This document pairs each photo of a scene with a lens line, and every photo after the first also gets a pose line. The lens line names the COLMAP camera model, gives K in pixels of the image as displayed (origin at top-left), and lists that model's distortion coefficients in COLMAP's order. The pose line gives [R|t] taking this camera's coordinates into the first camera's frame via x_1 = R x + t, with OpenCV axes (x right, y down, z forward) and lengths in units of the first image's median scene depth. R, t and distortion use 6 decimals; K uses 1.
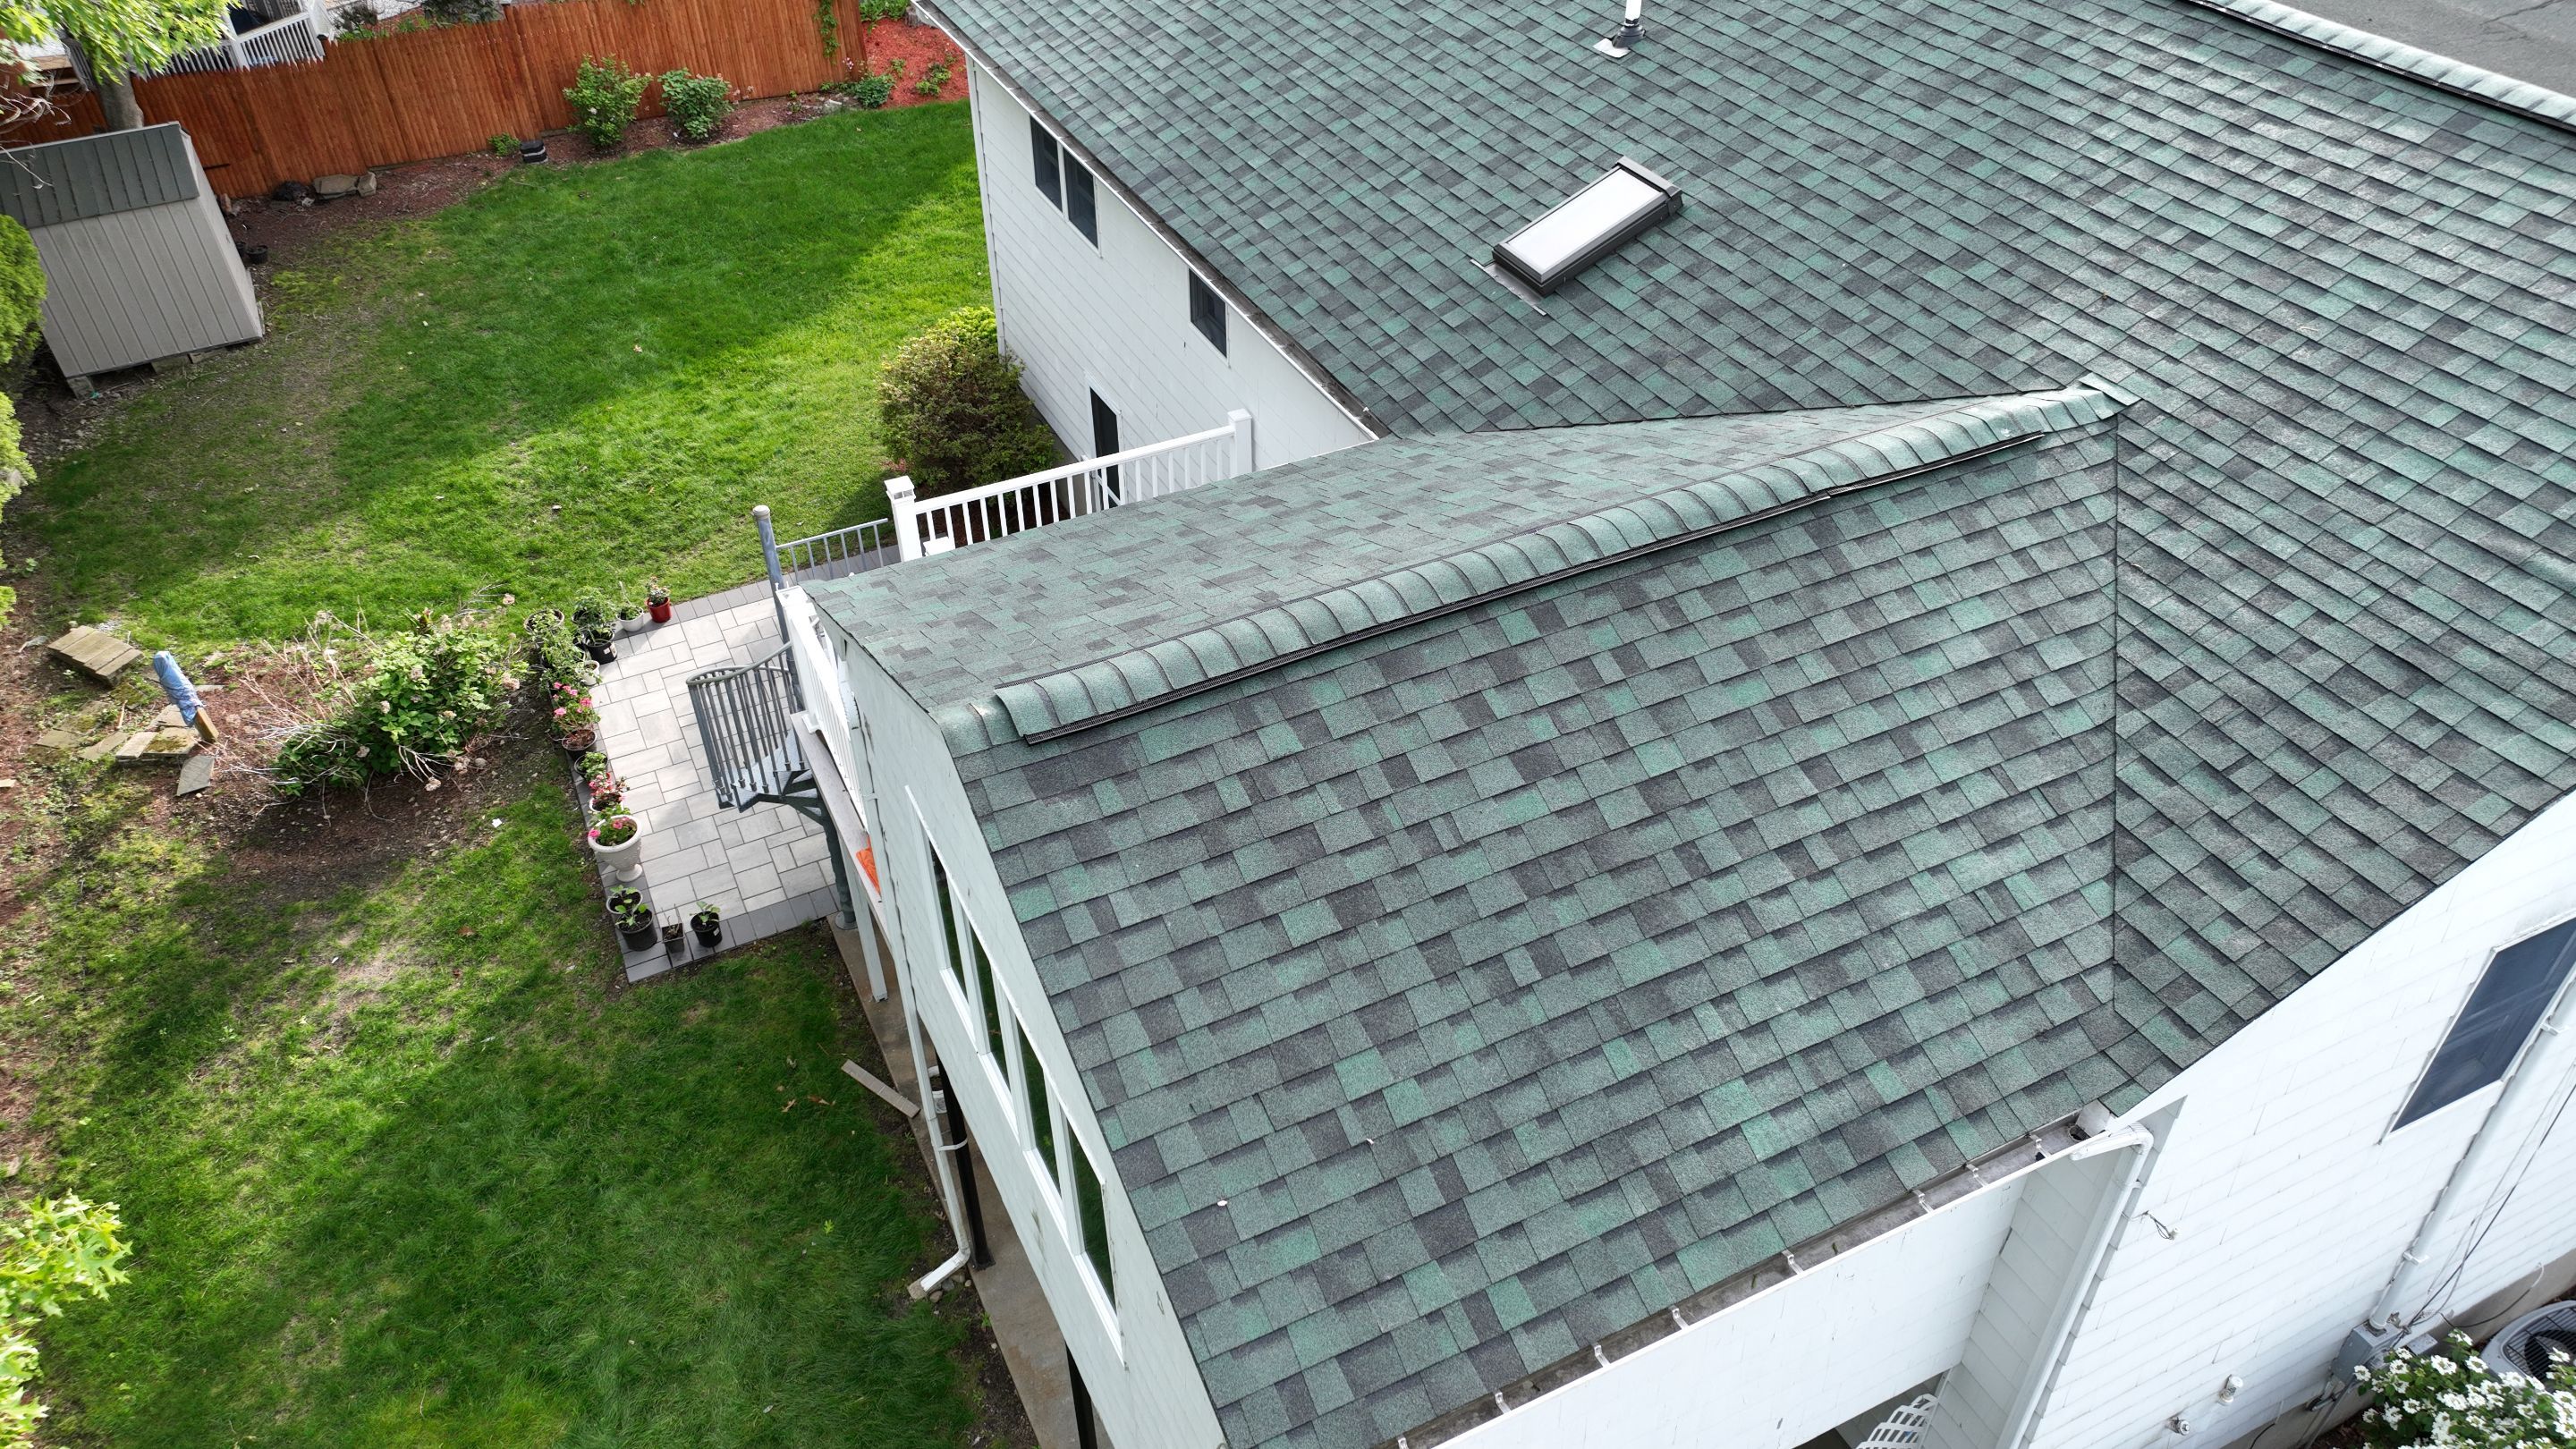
lens RADIAL K [[1819.2, 0, 1290.3], [0, 1819.2, 720.4], [0, 0, 1]] dist [-0.000236, 0.019442]
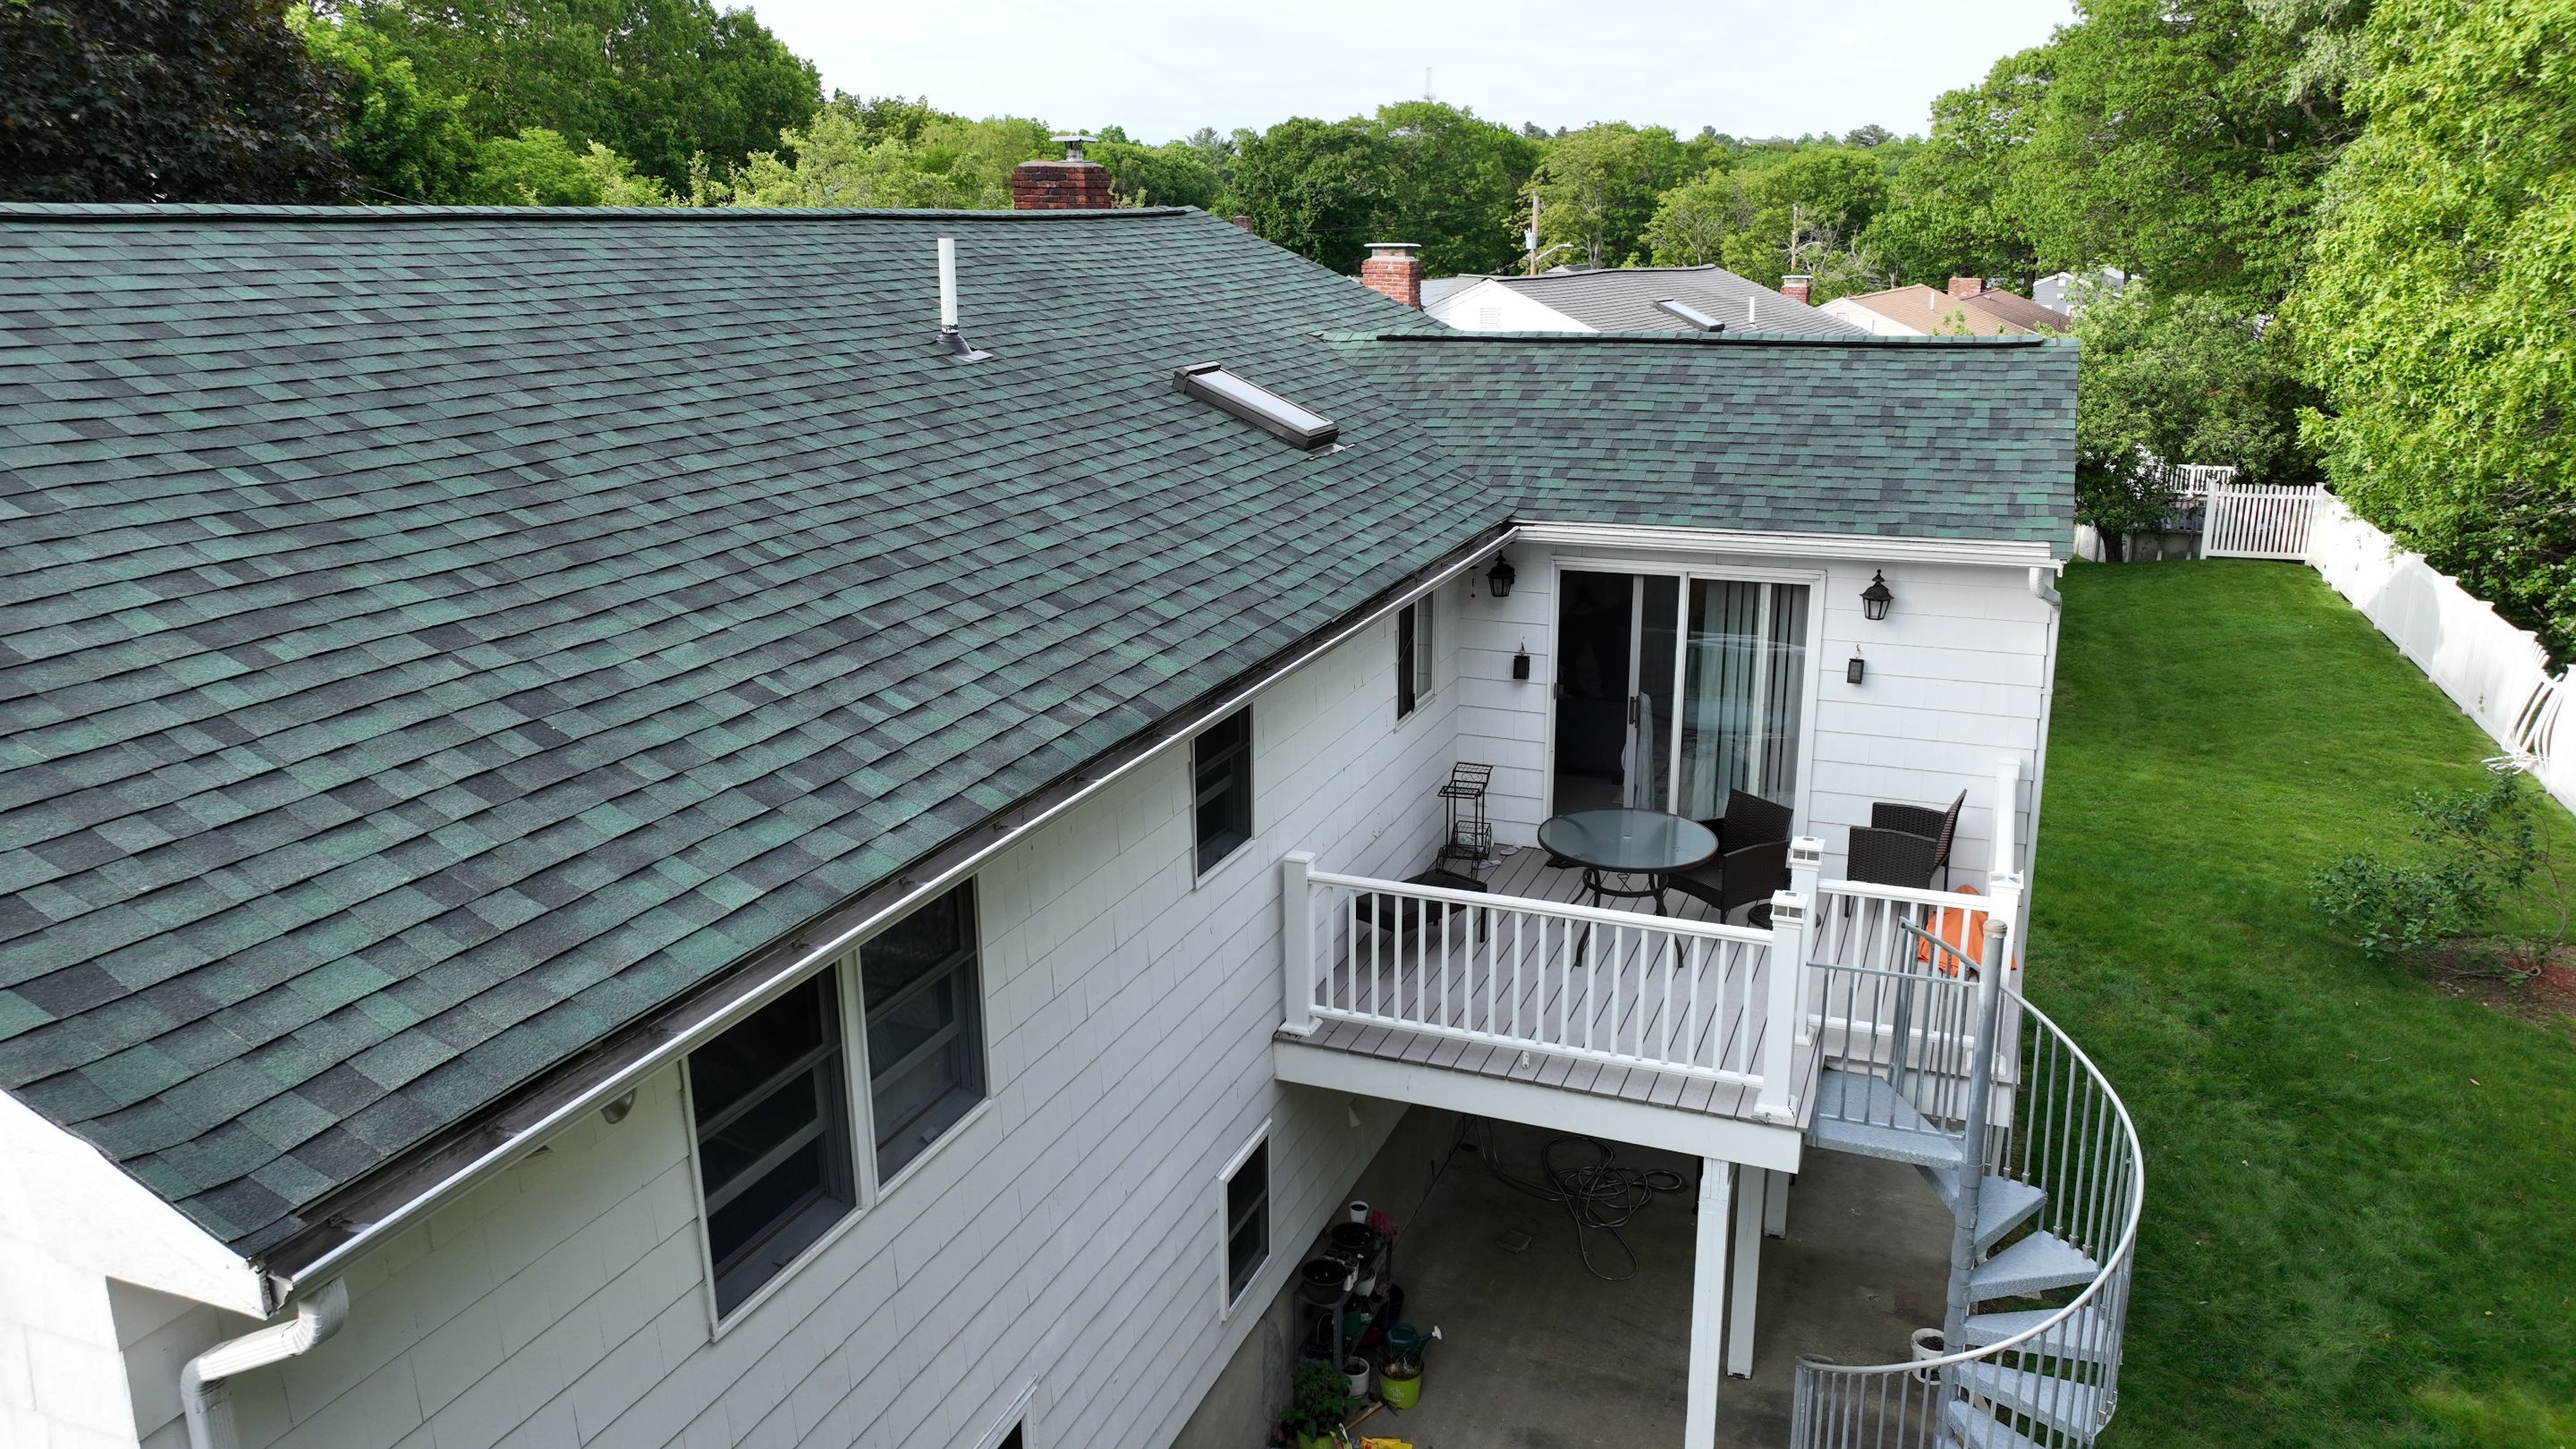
lens RADIAL K [[1819.2, 0, 1293.8], [0, 1819.2, 722.2], [0, 0, 1]] dist [-0.000236, 0.019442]
pose [[-0.675903, -0.184766, 0.713454, -0.781877], [0.467950, 0.640291, 0.609139, -0.942654], [-0.569366, 0.745580, -0.346313, 1.762876]]
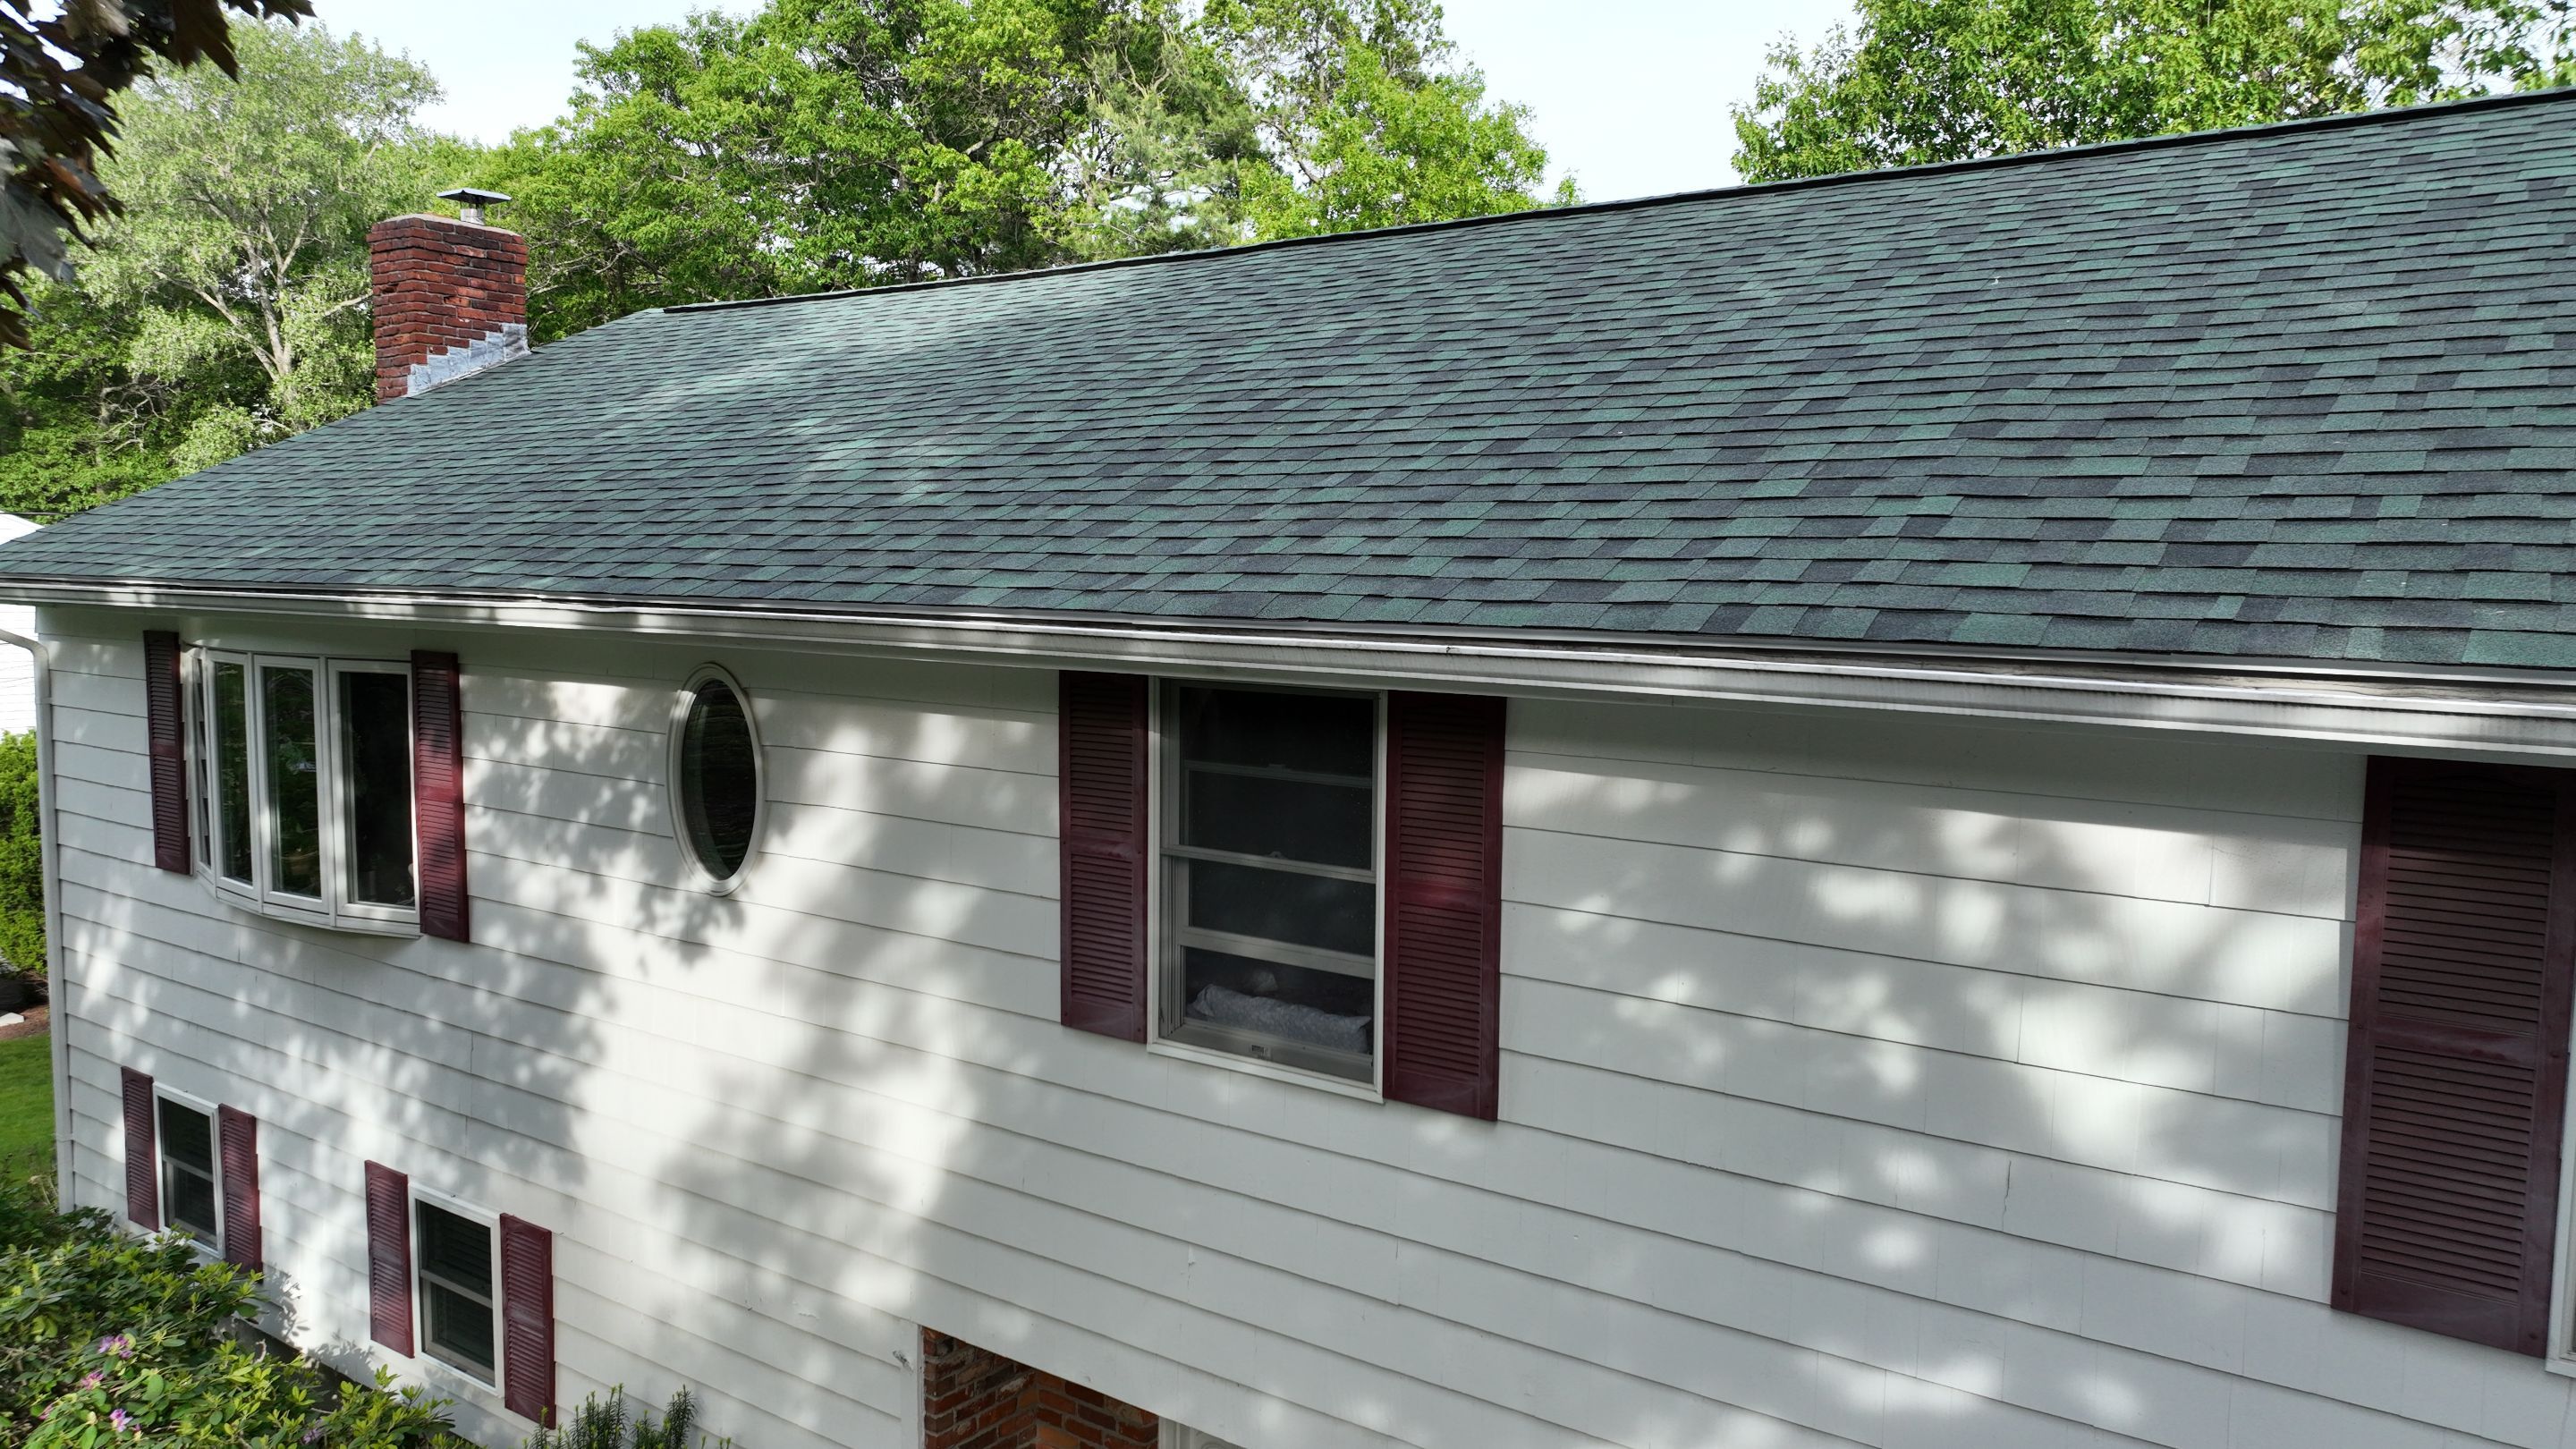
lens RADIAL K [[1819.2, 0, 1281.6], [0, 1819.2, 732.6], [0, 0, 1]] dist [-0.000236, 0.019442]
pose [[-0.883679, 0.046179, -0.465810, 1.045198], [-0.292536, 0.722373, 0.626578, -1.025148], [0.365424, 0.689960, -0.624837, 2.144937]]
